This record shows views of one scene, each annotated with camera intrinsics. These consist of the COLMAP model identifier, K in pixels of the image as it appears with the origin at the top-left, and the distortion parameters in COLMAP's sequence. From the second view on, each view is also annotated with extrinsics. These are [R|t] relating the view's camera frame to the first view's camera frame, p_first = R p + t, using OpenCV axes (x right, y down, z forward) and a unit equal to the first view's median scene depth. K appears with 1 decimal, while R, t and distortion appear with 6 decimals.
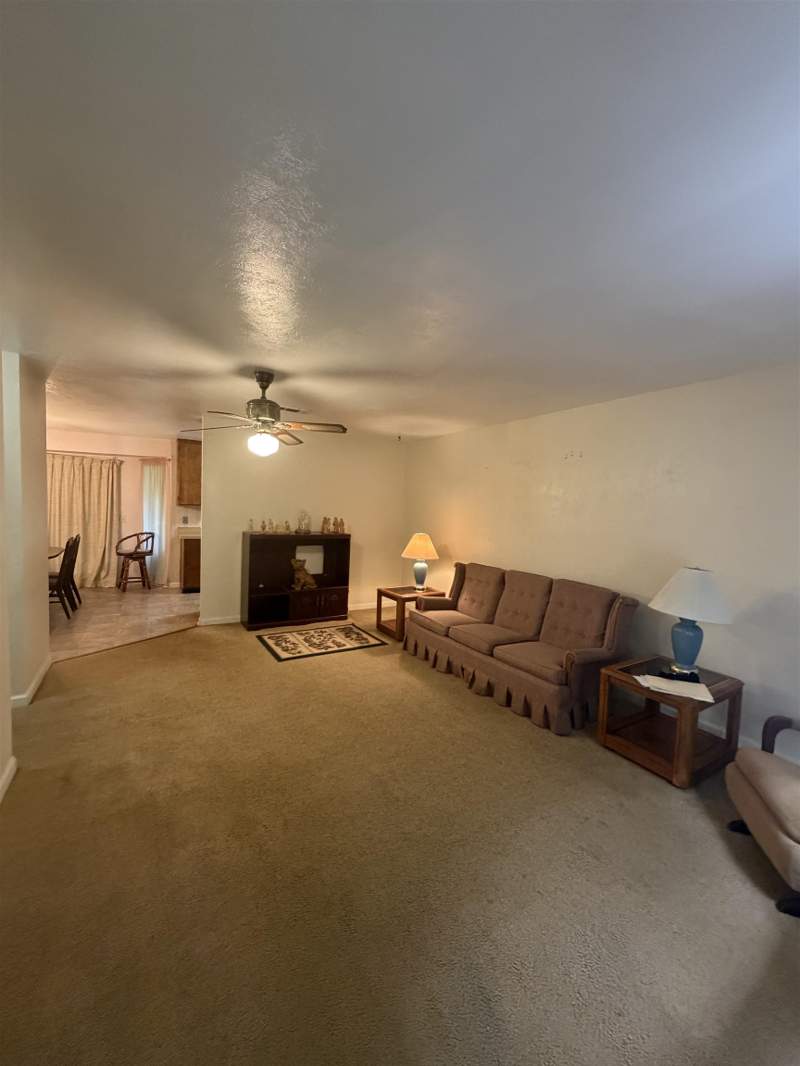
lens RADIAL K [[424.5, 0, 403.2], [0, 424.5, 532.4], [0, 0, 1]] dist [0.007270, -0.000911]
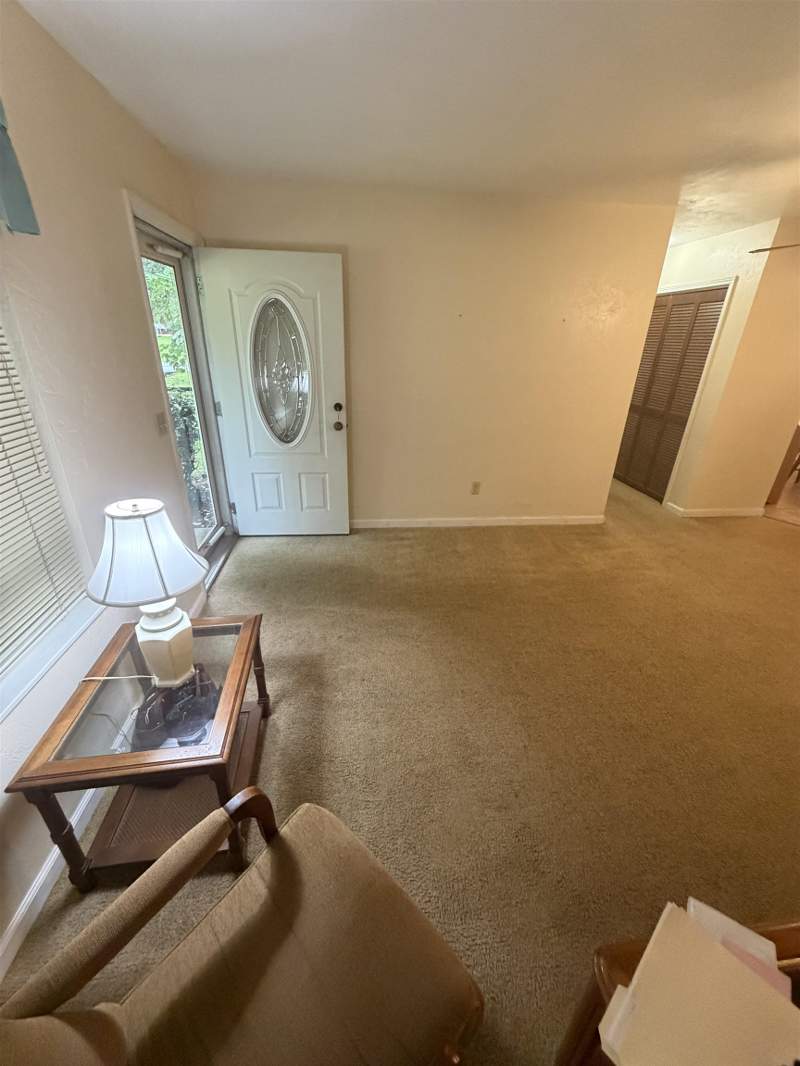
lens RADIAL K [[424.5, 0, 405.7], [0, 424.5, 531.2], [0, 0, 1]] dist [0.007270, -0.000911]
pose [[-0.402135, 0.341943, -0.849331, 0.376968], [-0.101583, 0.905252, 0.412554, -0.020858], [0.909927, 0.252180, -0.329298, 0.357410]]
